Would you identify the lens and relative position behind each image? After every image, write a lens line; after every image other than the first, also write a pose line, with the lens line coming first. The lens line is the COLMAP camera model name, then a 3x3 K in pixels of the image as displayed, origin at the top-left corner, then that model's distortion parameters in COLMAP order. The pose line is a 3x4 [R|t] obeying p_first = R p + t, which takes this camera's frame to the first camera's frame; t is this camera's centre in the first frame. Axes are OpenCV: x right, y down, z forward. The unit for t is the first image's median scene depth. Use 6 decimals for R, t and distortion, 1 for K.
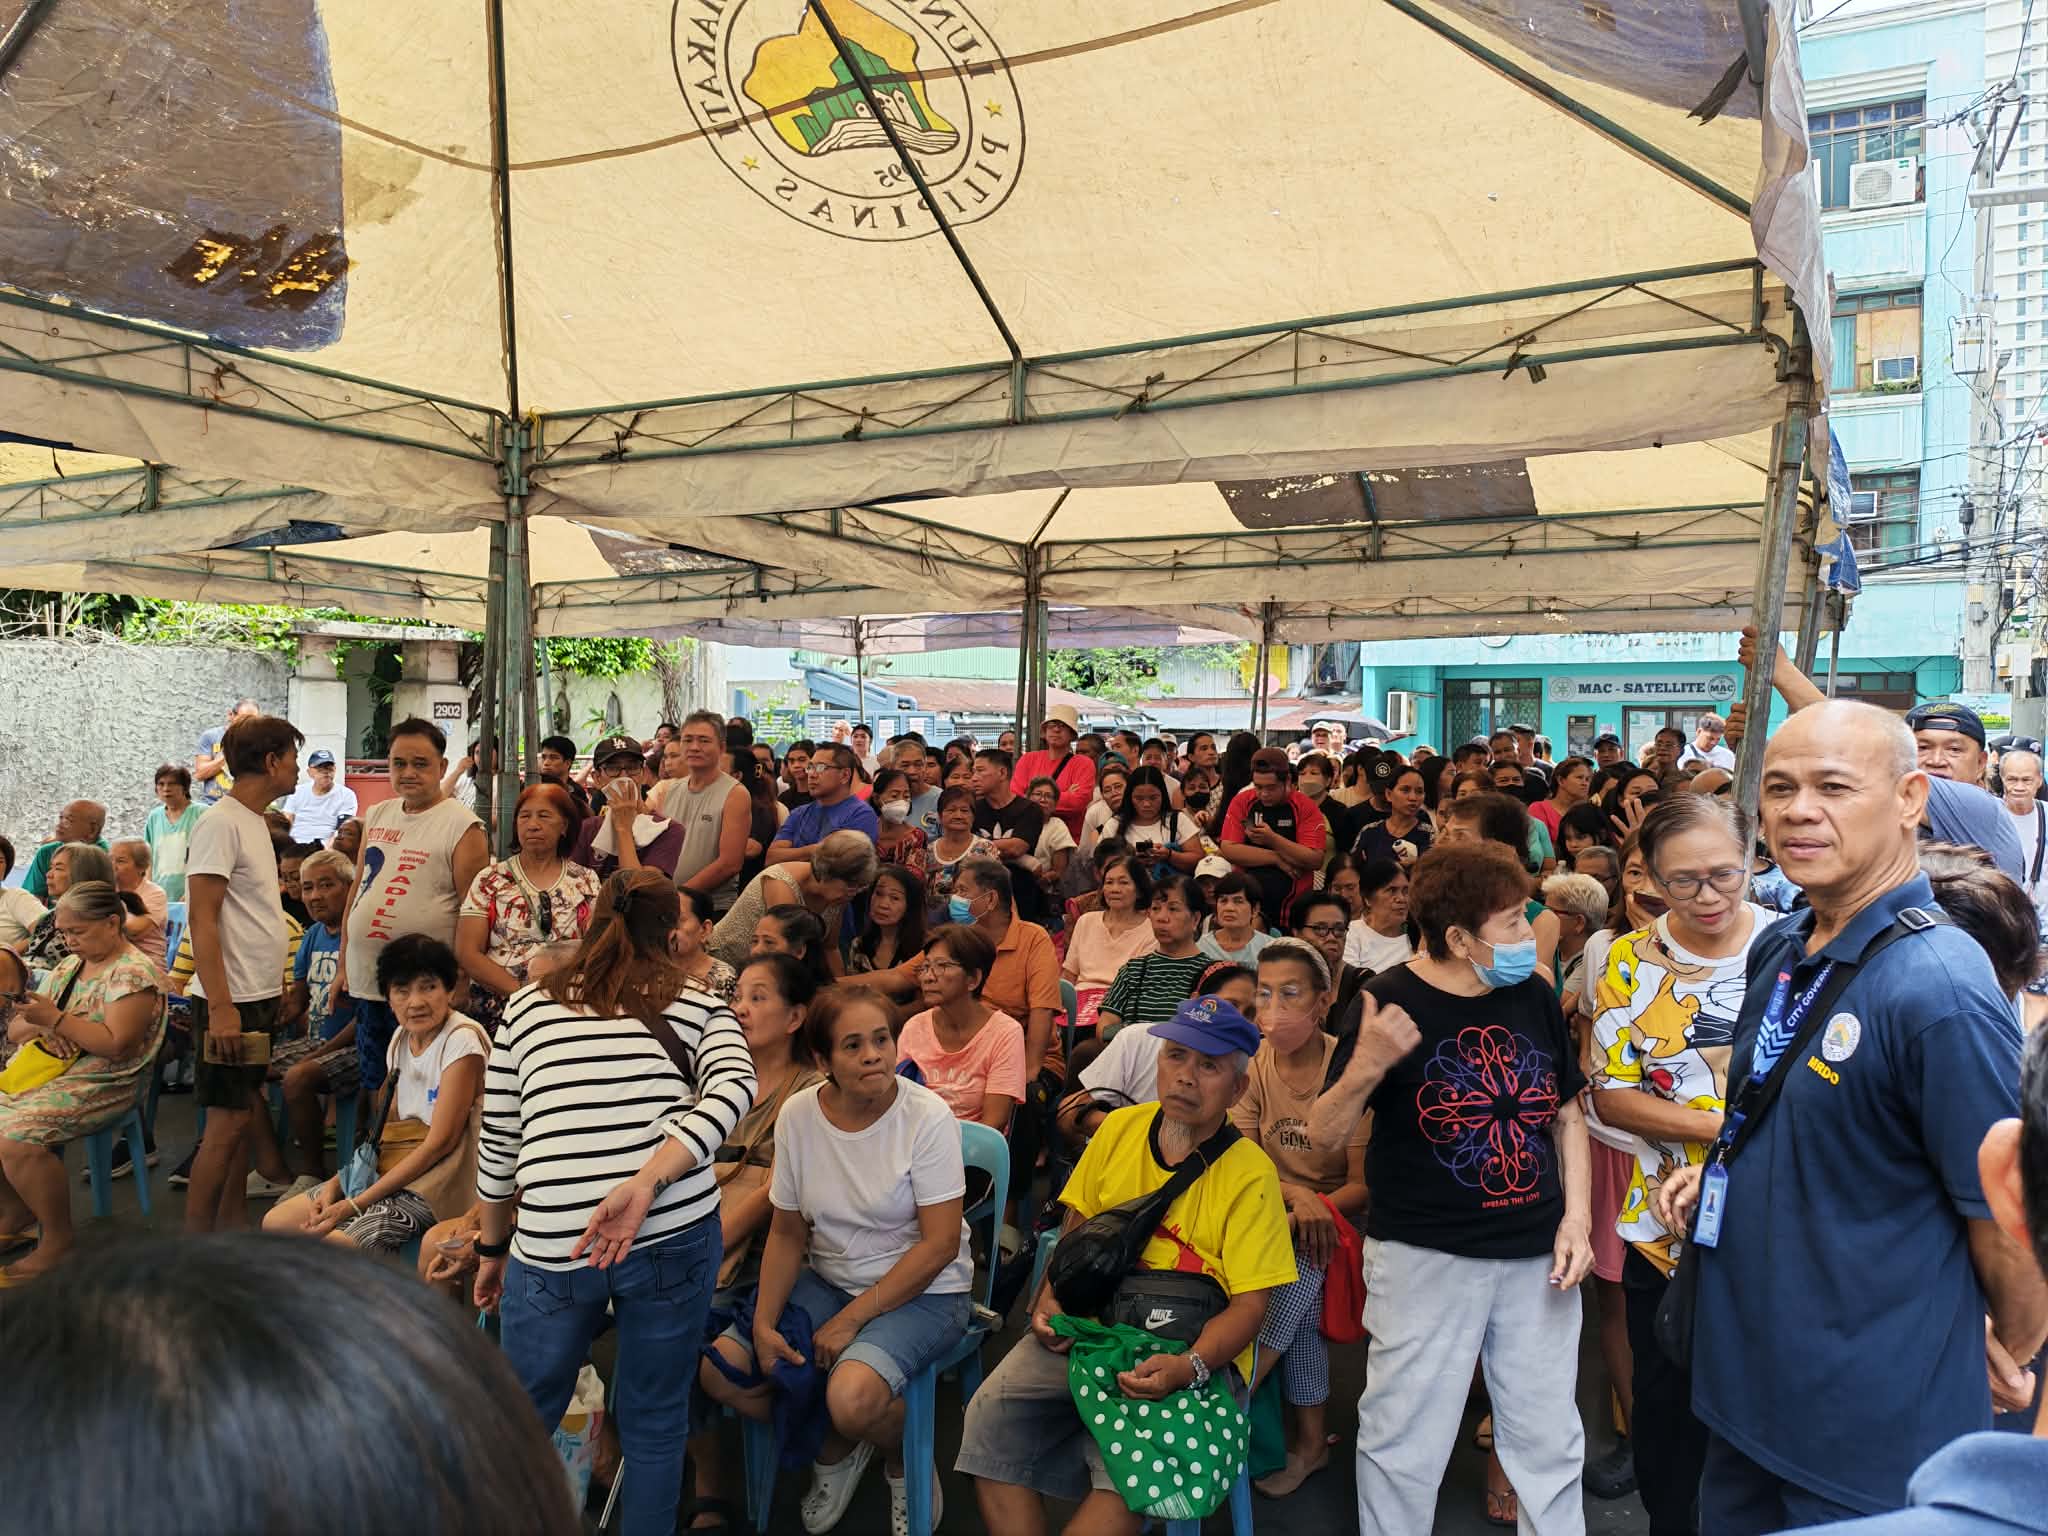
lens RADIAL K [[1554.4, 0, 1014.0], [0, 1554.4, 754.2], [0, 0, 1]] dist [0.059075, -0.051080]
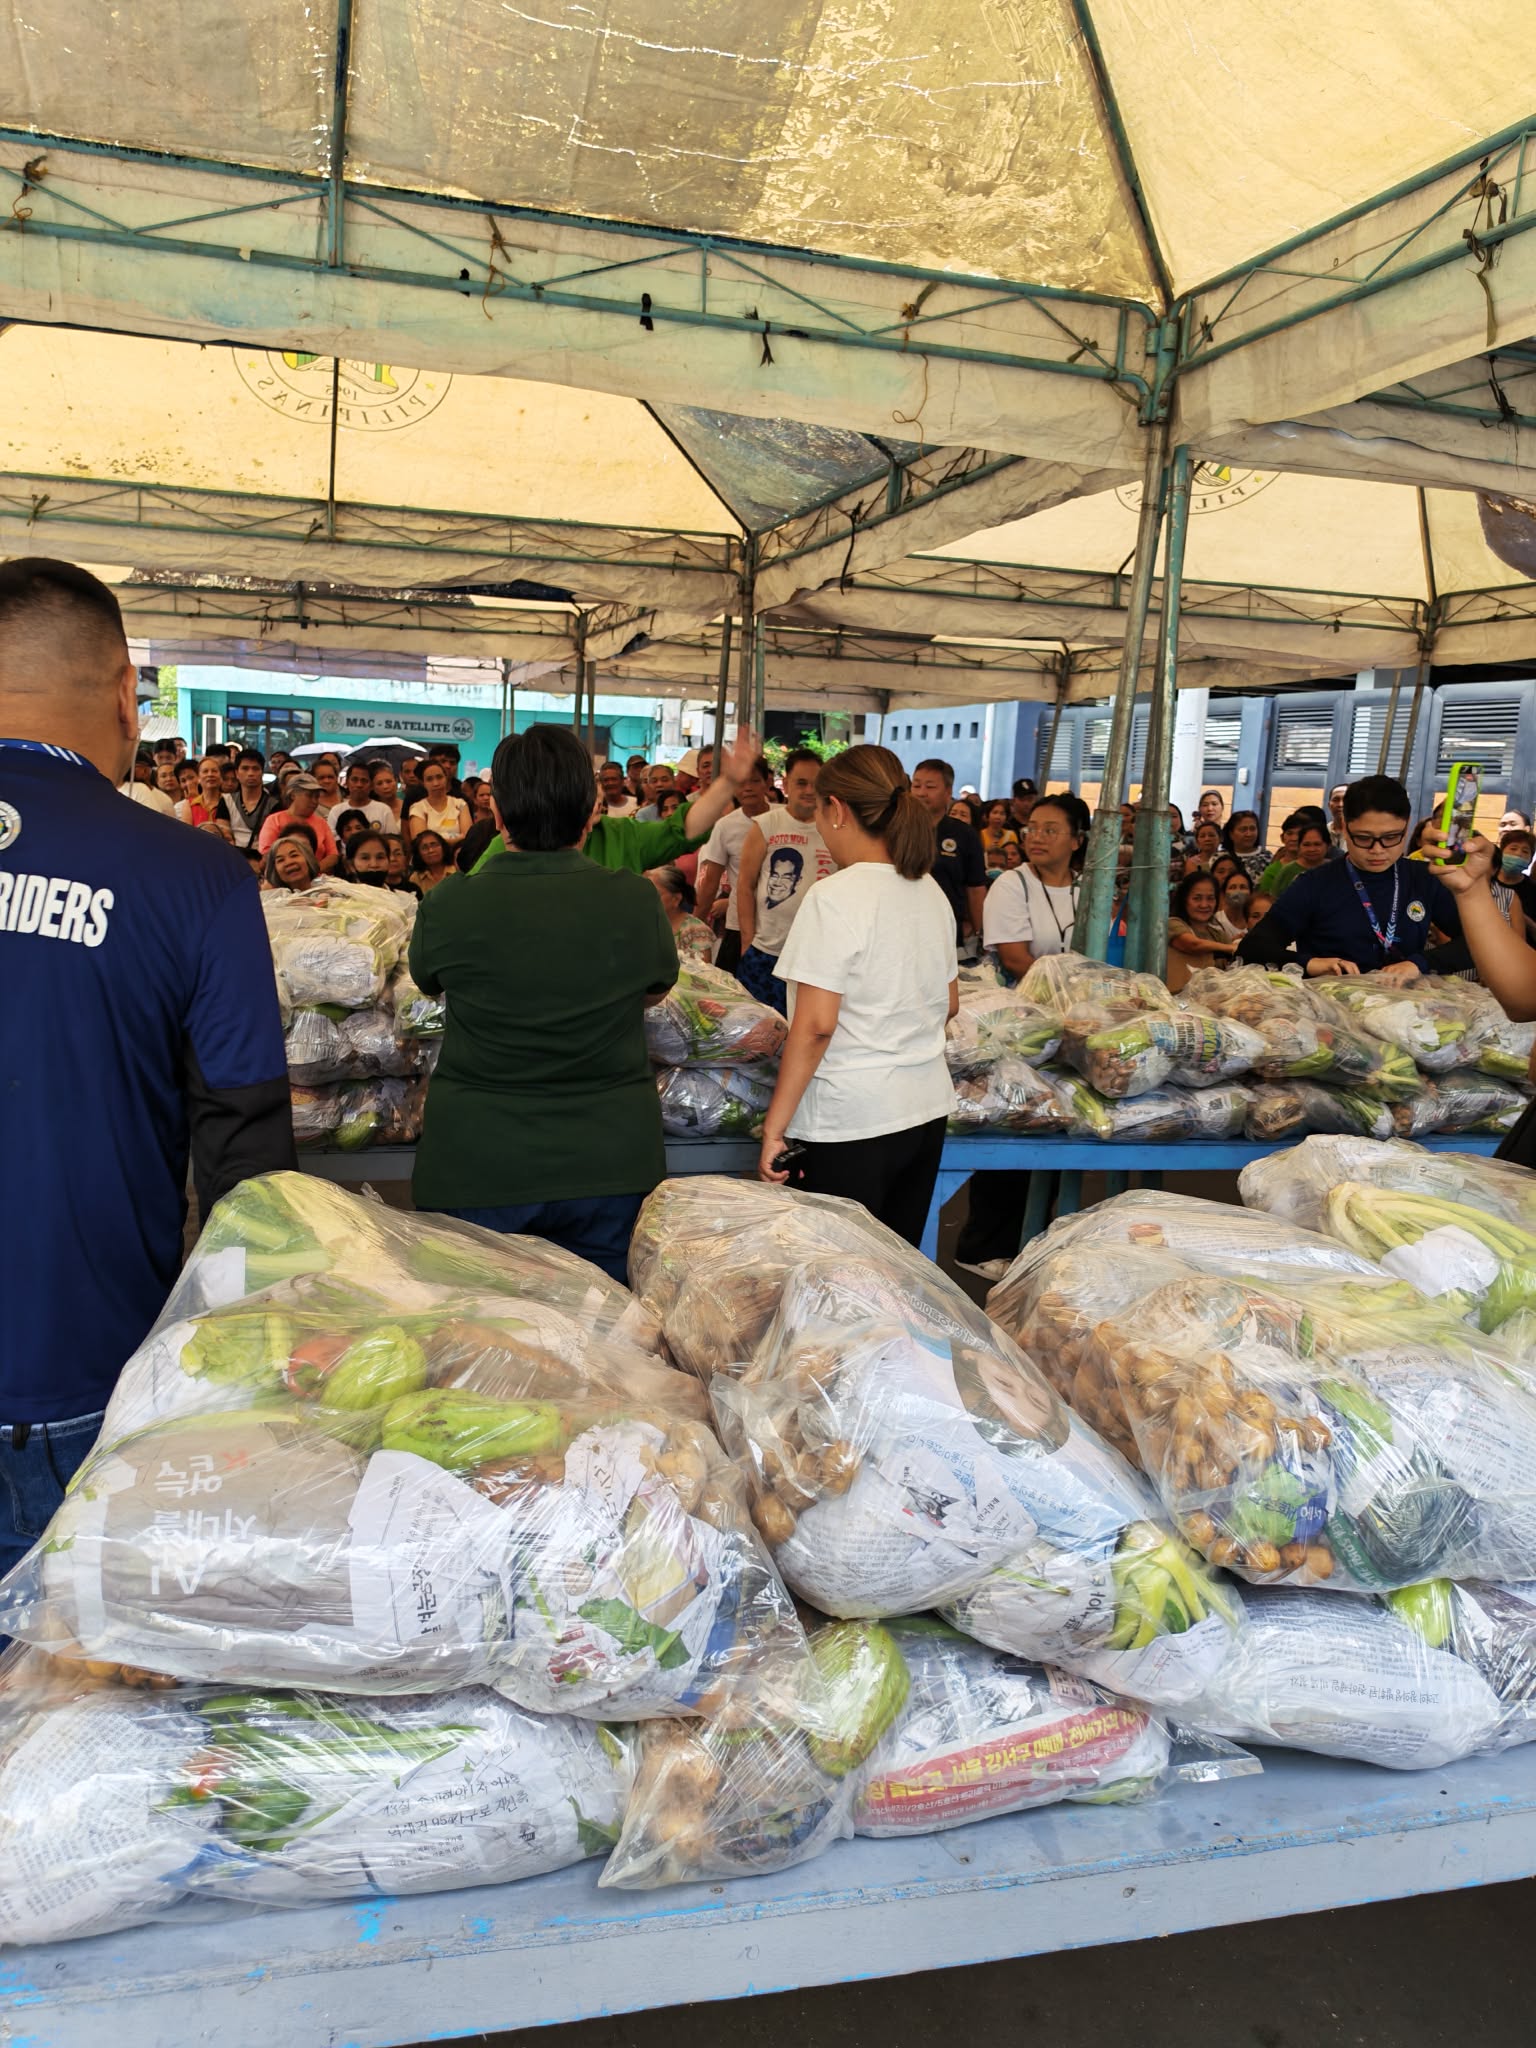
lens RADIAL K [[1554.4, 0, 733.5], [0, 1554.4, 1064.4], [0, 0, 1]] dist [0.059075, -0.051080]
pose [[0.698428, -0.099726, 0.708698, -1.002987], [-0.029714, 0.985349, 0.167939, 0.013967], [-0.715063, -0.138352, 0.685233, -0.022344]]
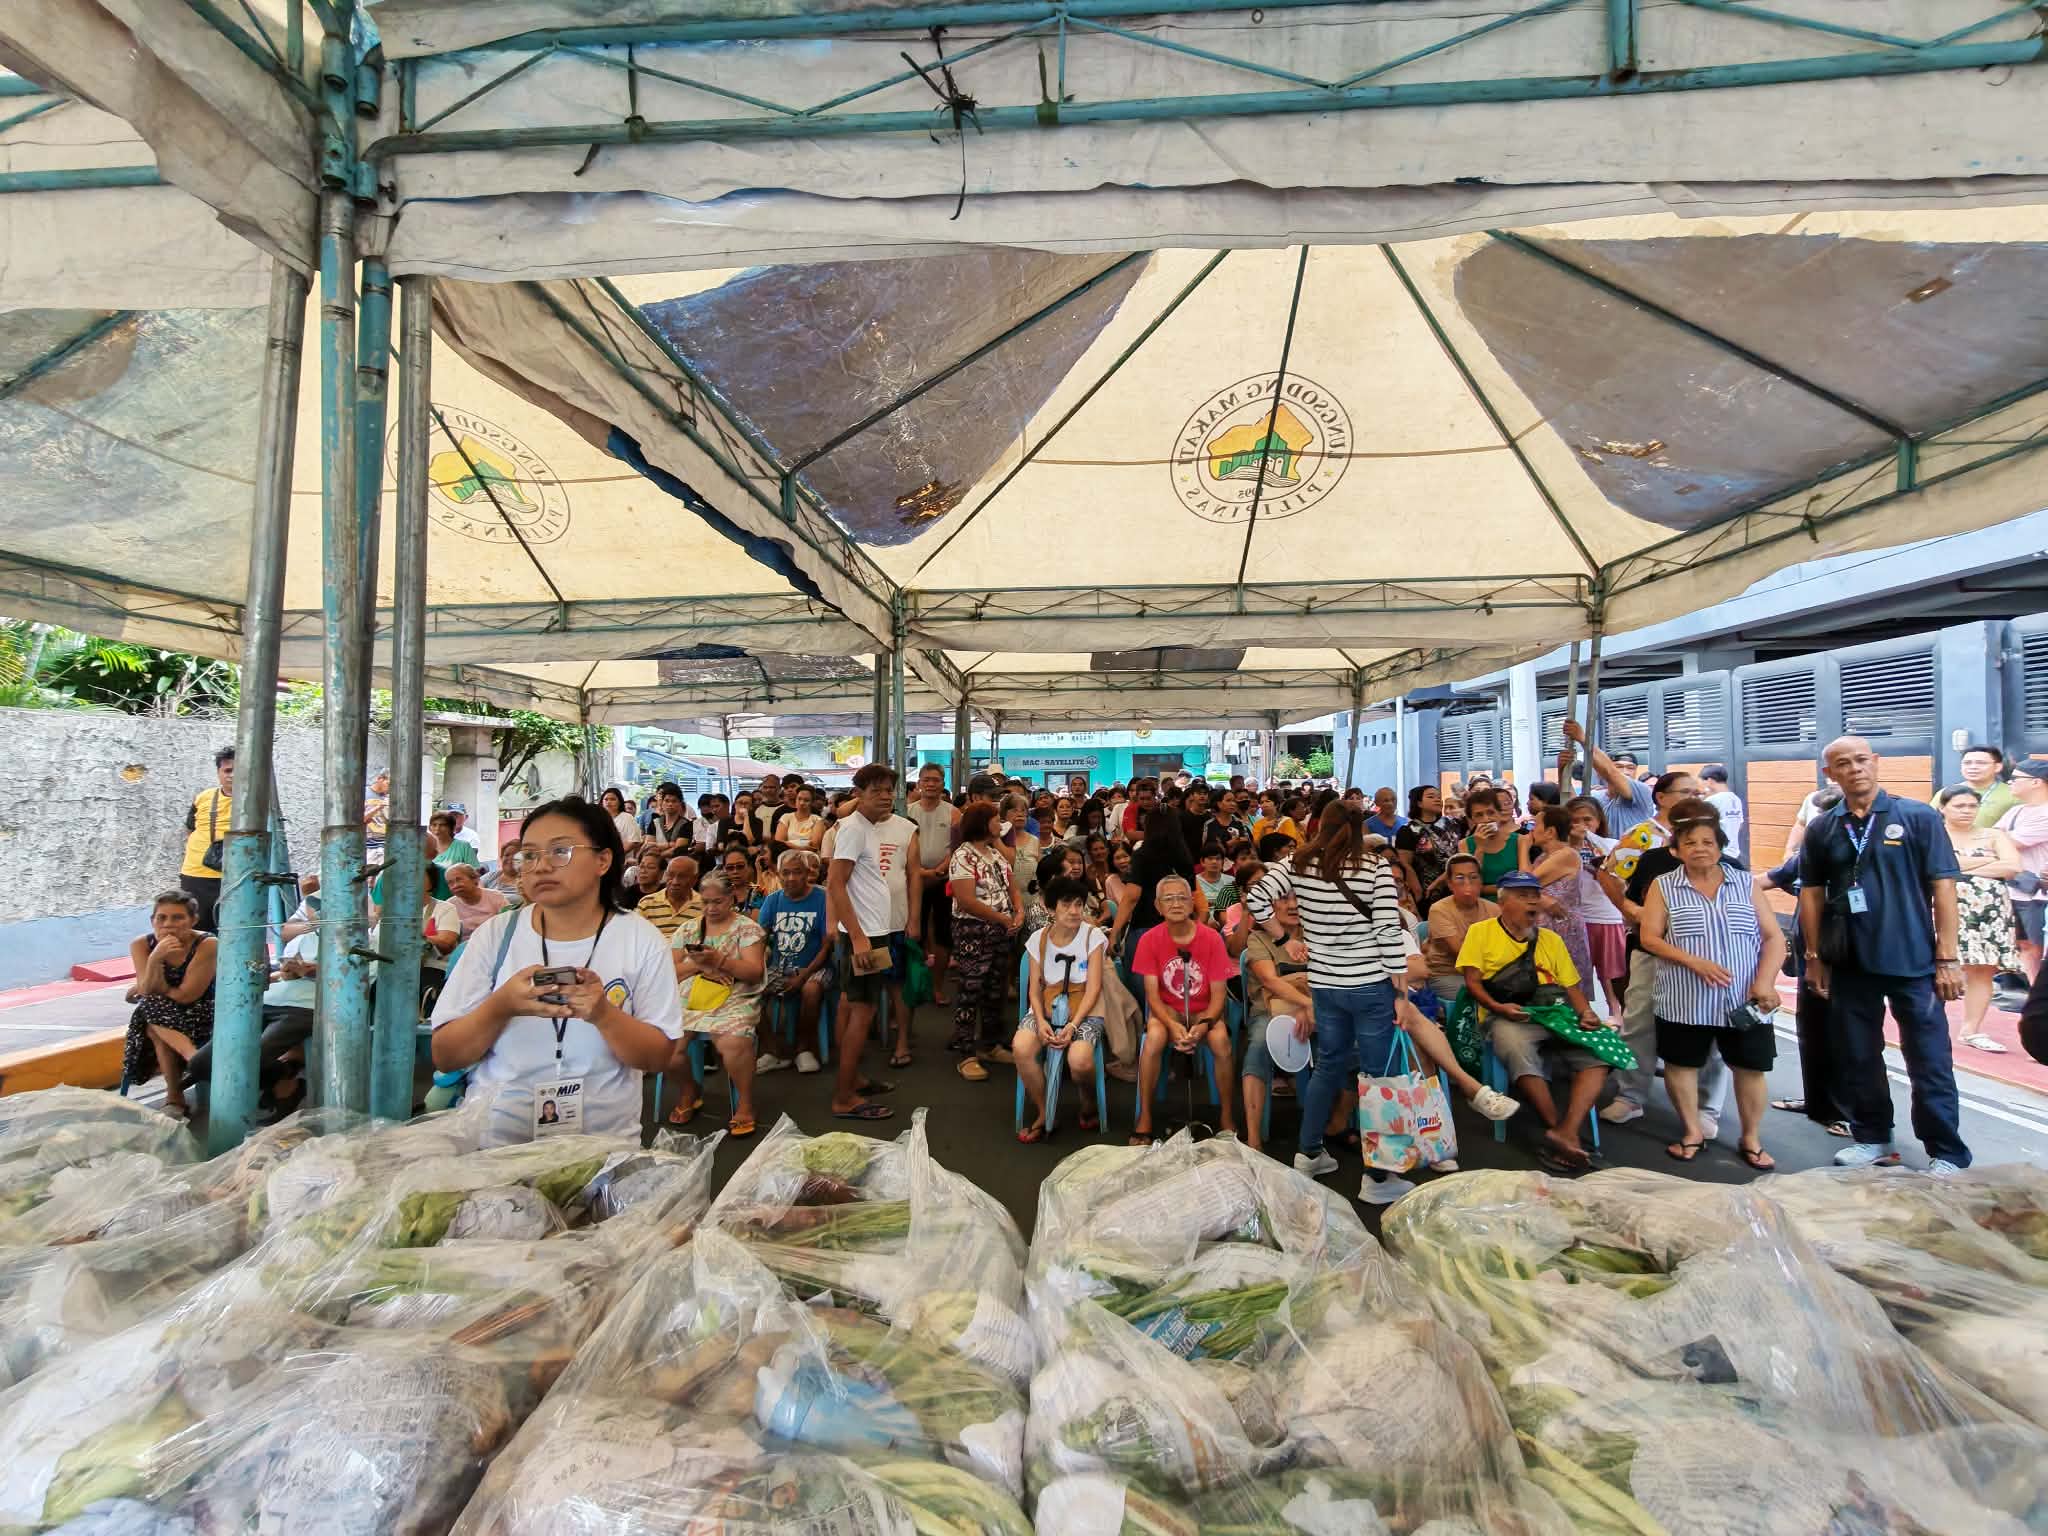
lens RADIAL K [[939.0, 0, 1017.8], [0, 939.0, 769.5], [0, 0, 1]] dist [0.000110, 0.002137]
pose [[0.901179, -0.006995, 0.433391, -0.461634], [0.024309, 0.999112, -0.034420, 0.013341], [-0.432765, 0.041554, 0.900549, 0.021963]]
